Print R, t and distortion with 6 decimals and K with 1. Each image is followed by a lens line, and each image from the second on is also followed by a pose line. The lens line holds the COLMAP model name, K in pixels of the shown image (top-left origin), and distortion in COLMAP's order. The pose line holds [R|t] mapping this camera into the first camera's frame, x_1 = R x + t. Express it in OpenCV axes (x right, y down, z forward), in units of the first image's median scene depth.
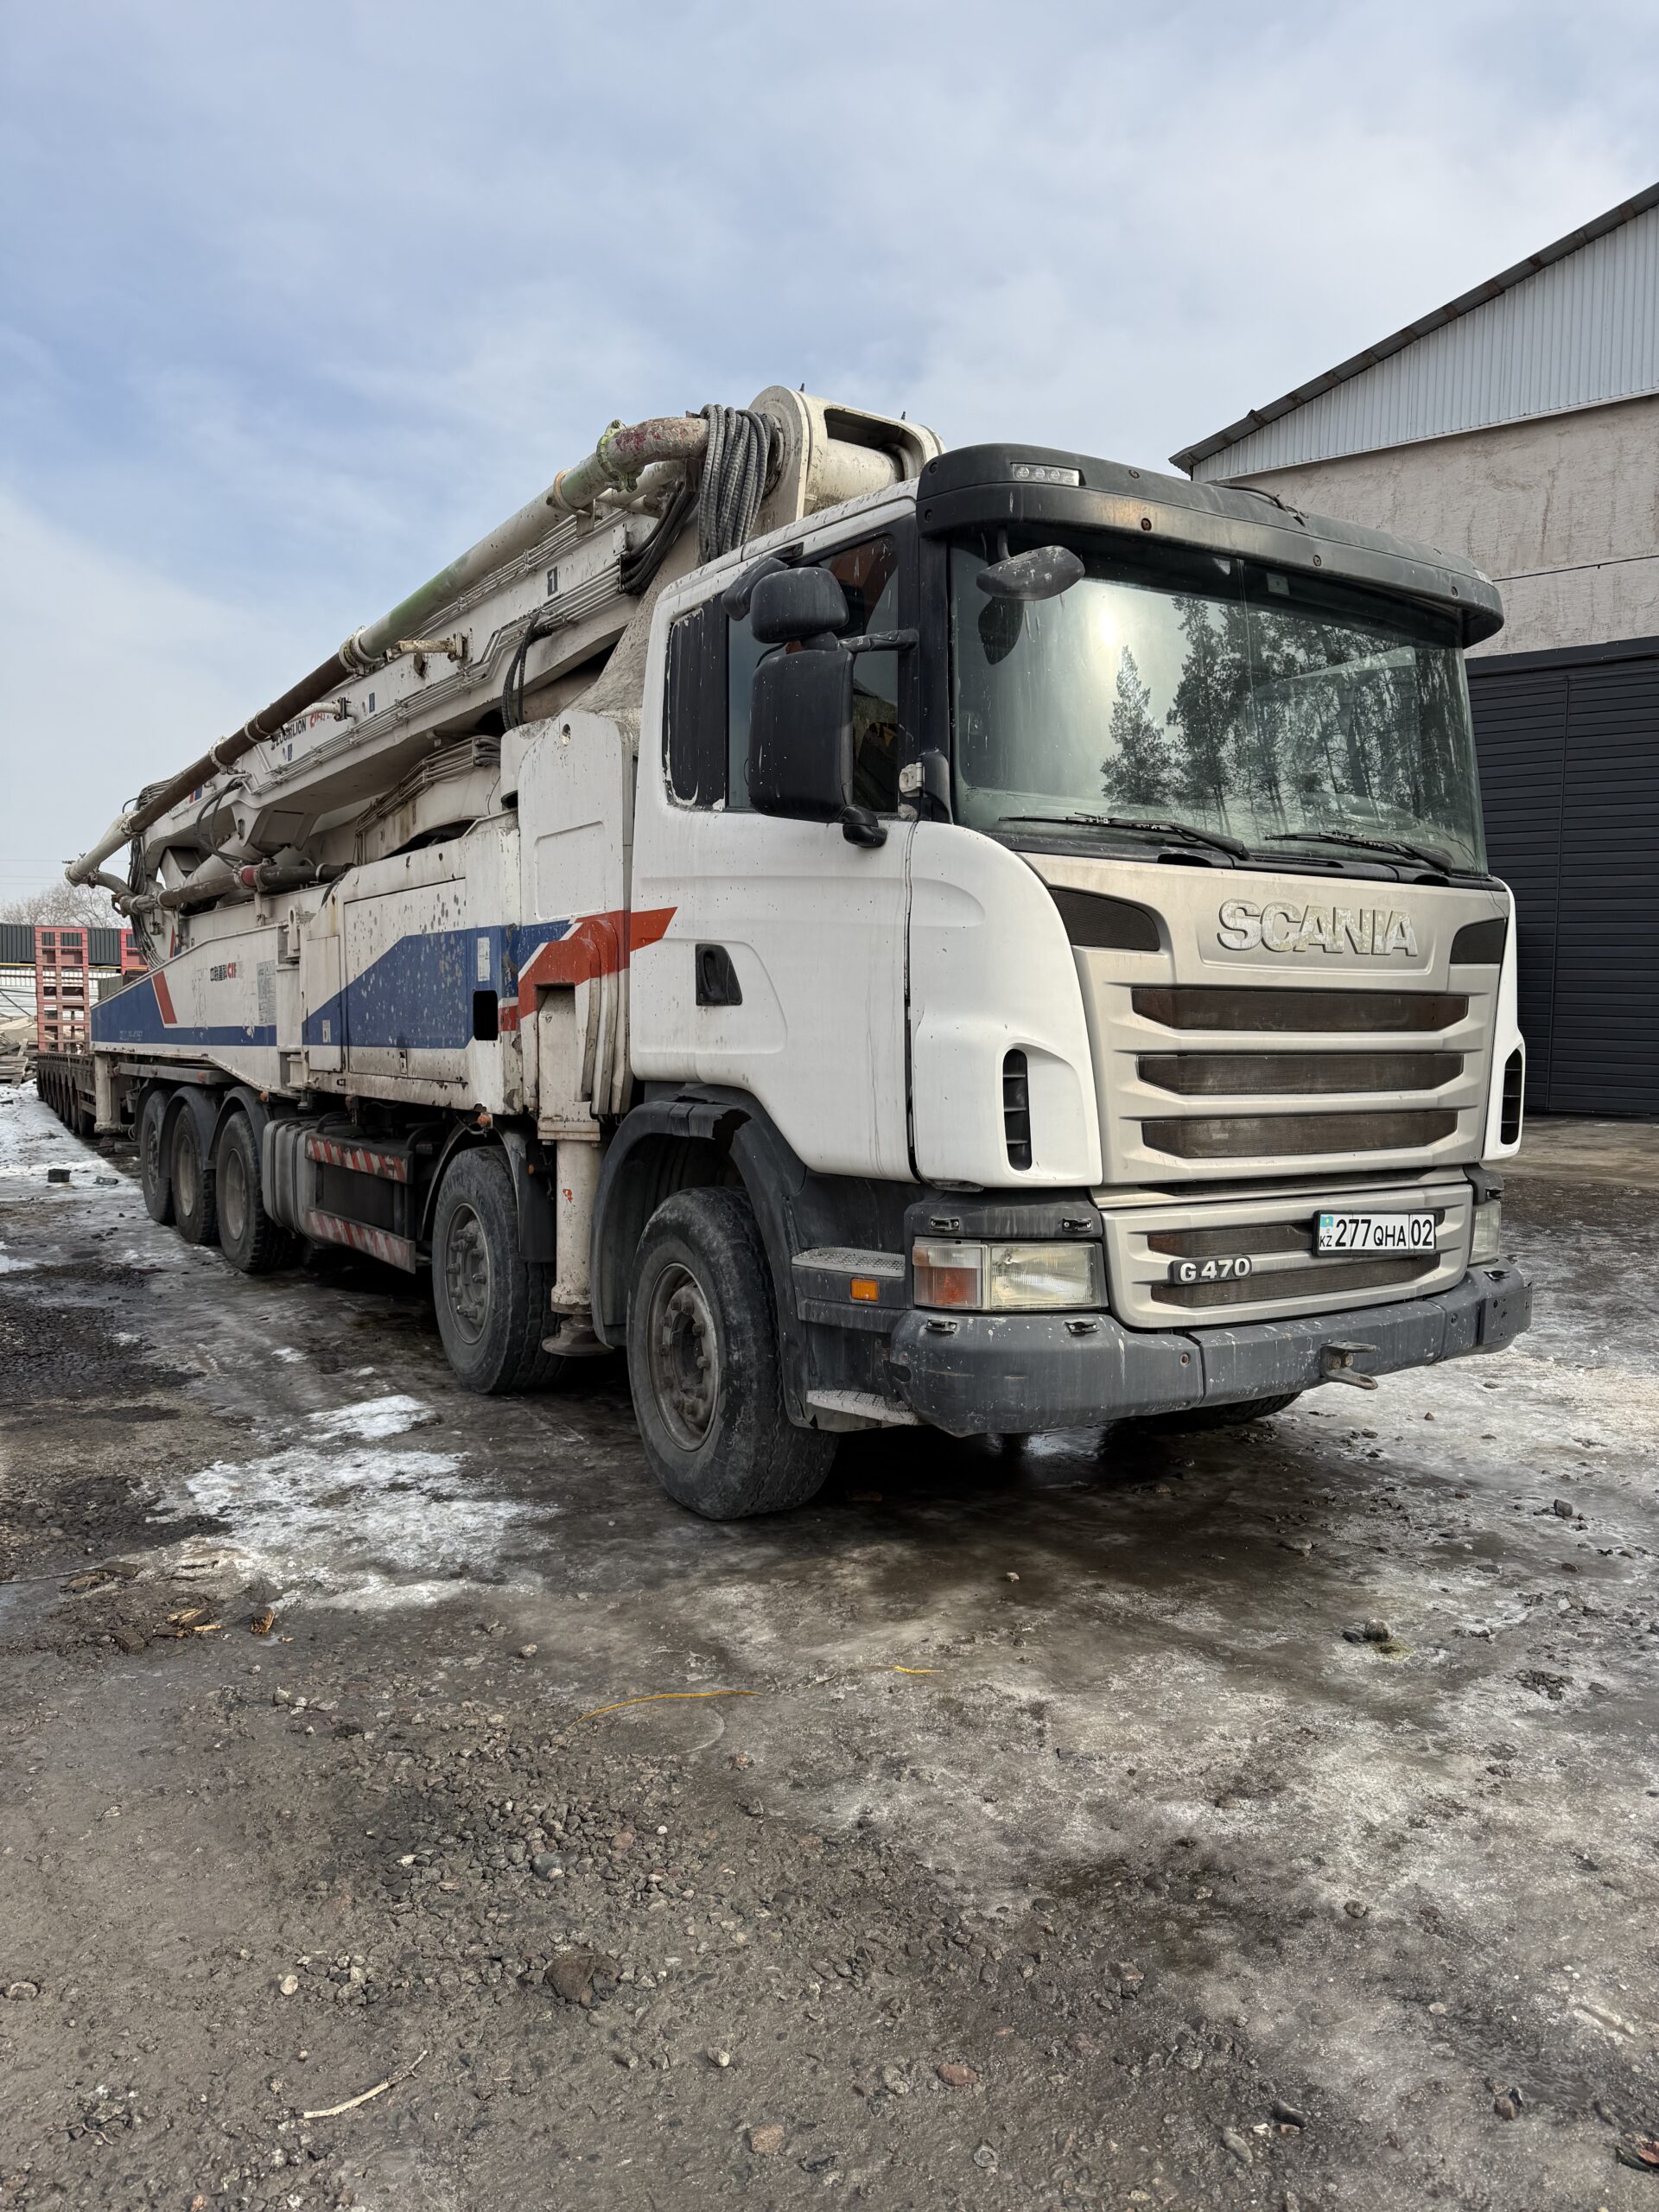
lens RADIAL K [[1527.6, 0, 829.5], [0, 1527.6, 1106.0], [0, 0, 1]] dist [0.148520, -0.223403]
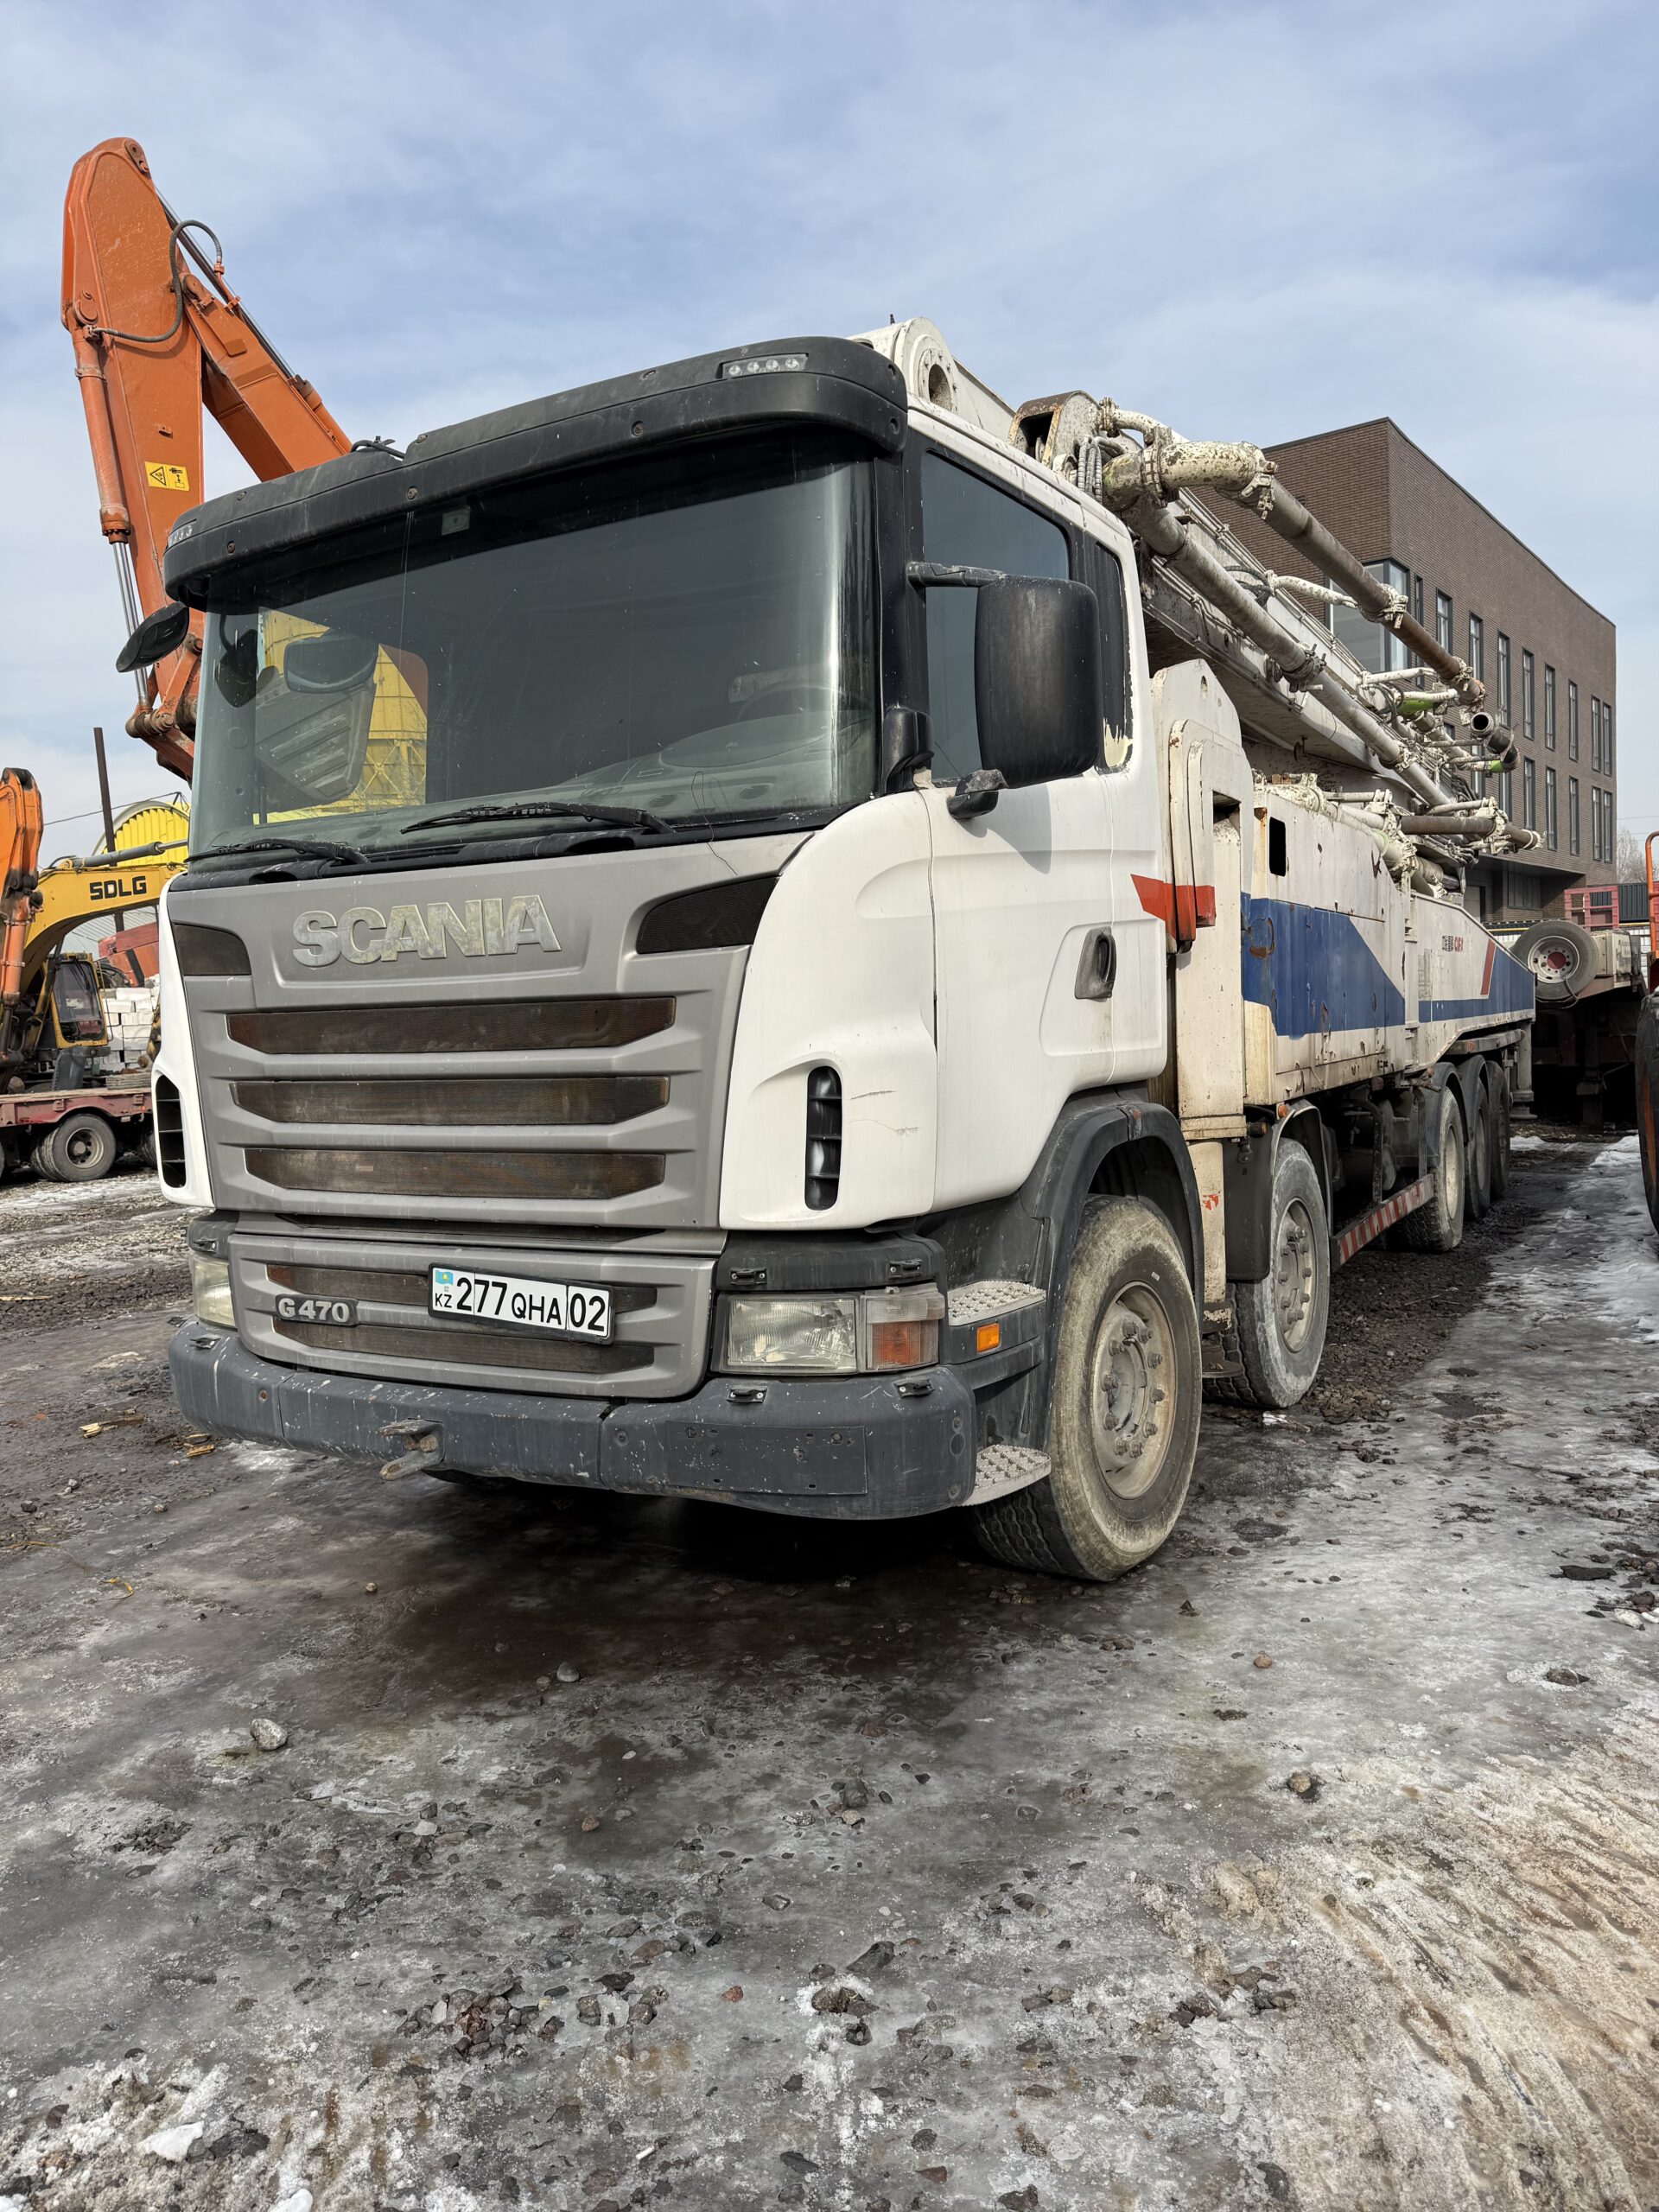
lens RADIAL K [[1527.6, 0, 829.5], [0, 1527.6, 1106.0], [0, 0, 1]] dist [0.148520, -0.223403]
pose [[0.454733, 0.026947, -0.890220, 1.207360], [-0.004822, 0.999602, 0.027795, -0.044568], [0.890615, -0.008346, 0.454682, 0.838176]]
